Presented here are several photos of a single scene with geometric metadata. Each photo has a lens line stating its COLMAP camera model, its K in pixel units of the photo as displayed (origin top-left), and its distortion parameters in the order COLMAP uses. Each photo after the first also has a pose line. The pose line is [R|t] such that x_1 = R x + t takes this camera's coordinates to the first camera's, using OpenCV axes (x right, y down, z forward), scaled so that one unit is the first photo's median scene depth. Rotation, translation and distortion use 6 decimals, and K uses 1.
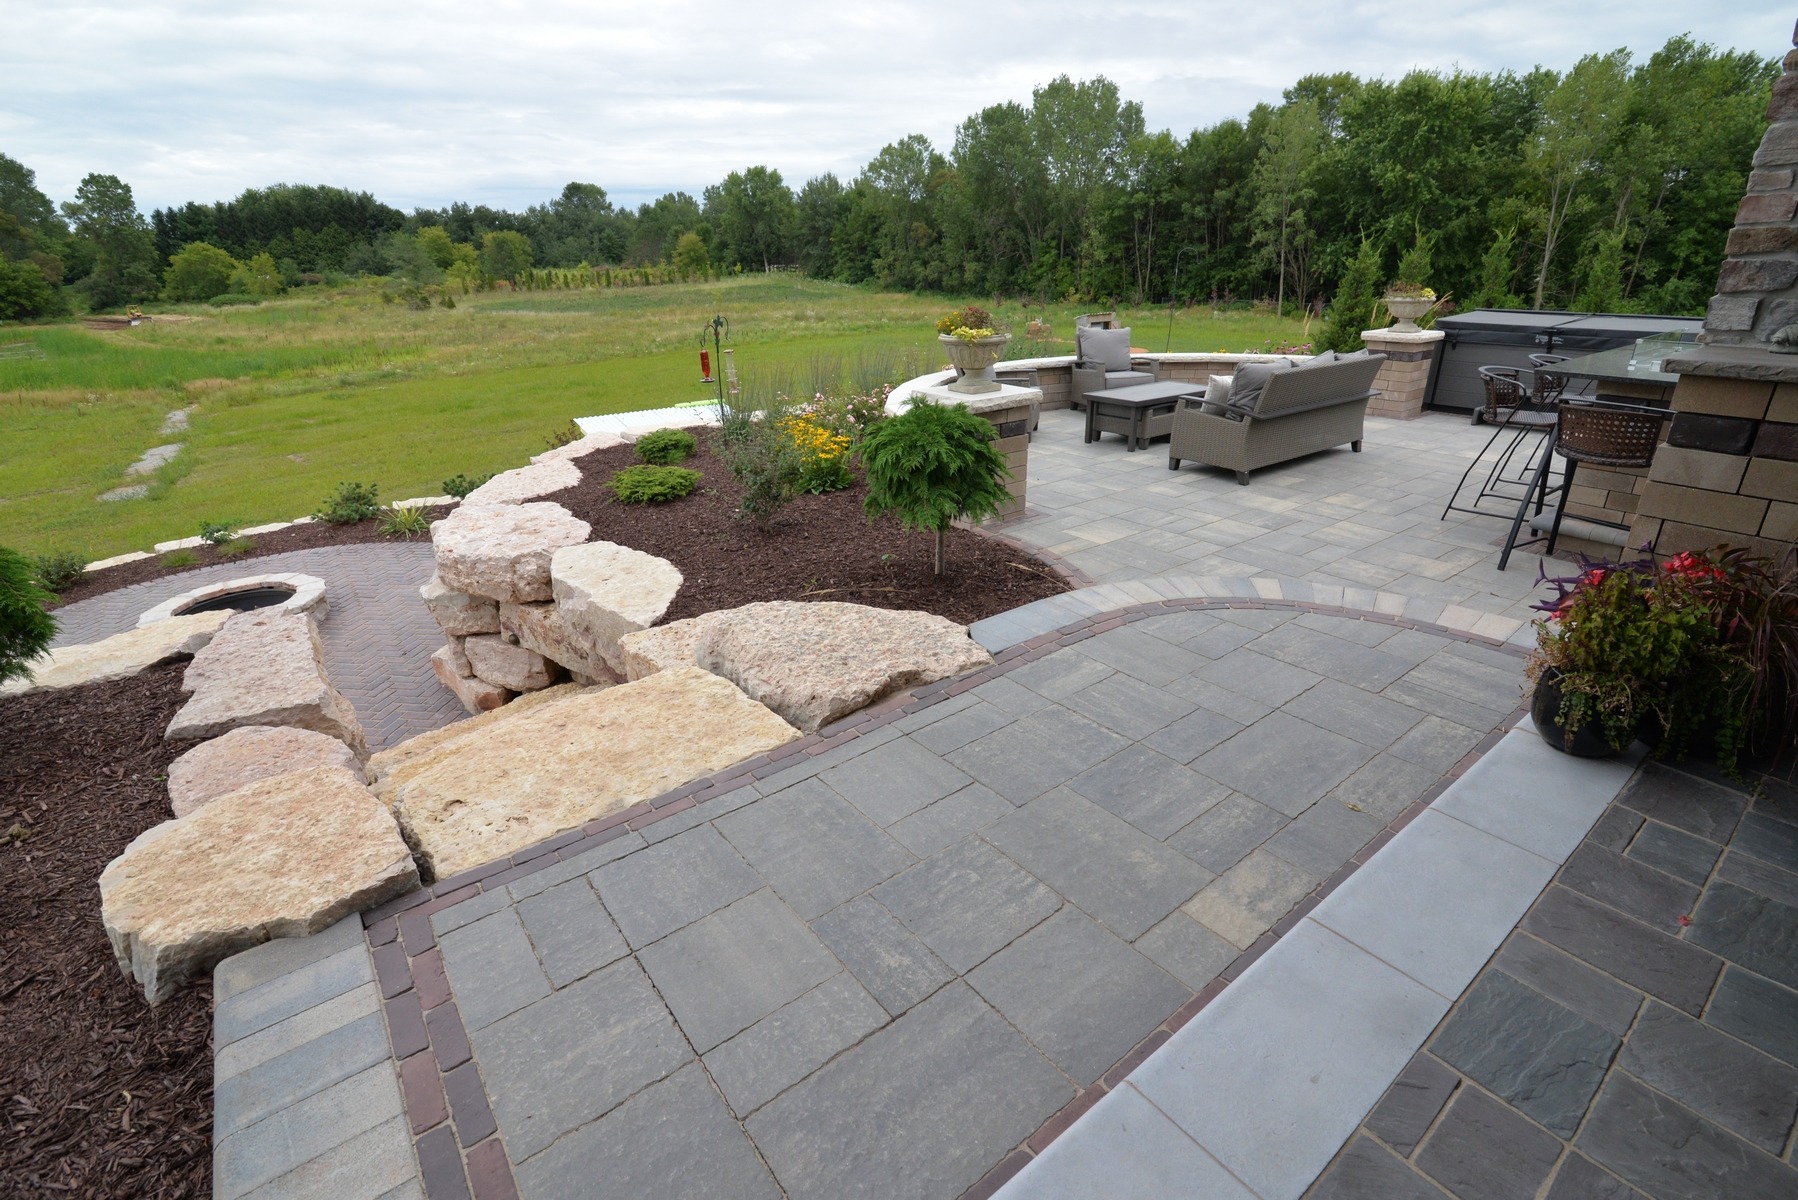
lens RADIAL K [[826.7, 0, 899.0], [0, 826.7, 600.0], [0, 0, 1]] dist [-0.016681, -0.000241]
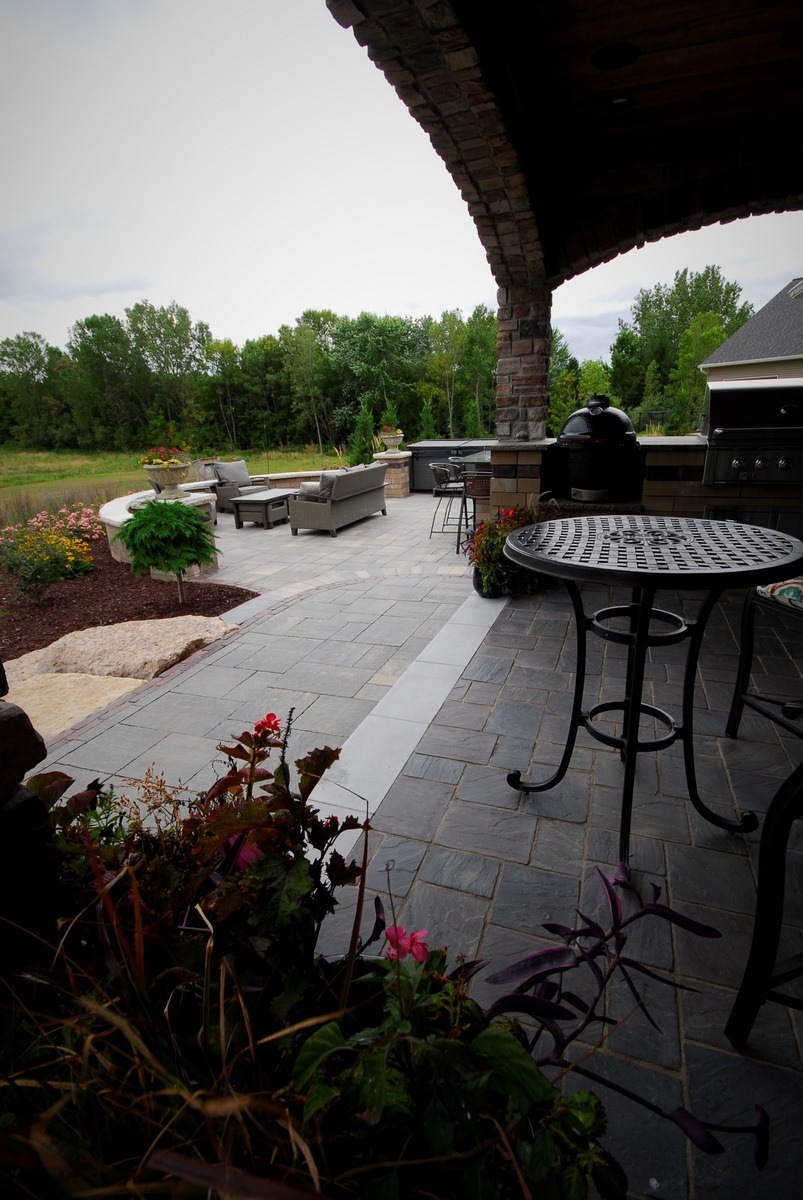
lens RADIAL K [[607.5, 0, 401.5], [0, 607.5, 600.0], [0, 0, 1]] dist [0.019898, -0.000023]
pose [[0.852445, -0.167770, 0.495167, -0.112784], [0.220851, 0.974015, -0.050191, 0.075362], [-0.473880, 0.152143, 0.867347, -0.165818]]
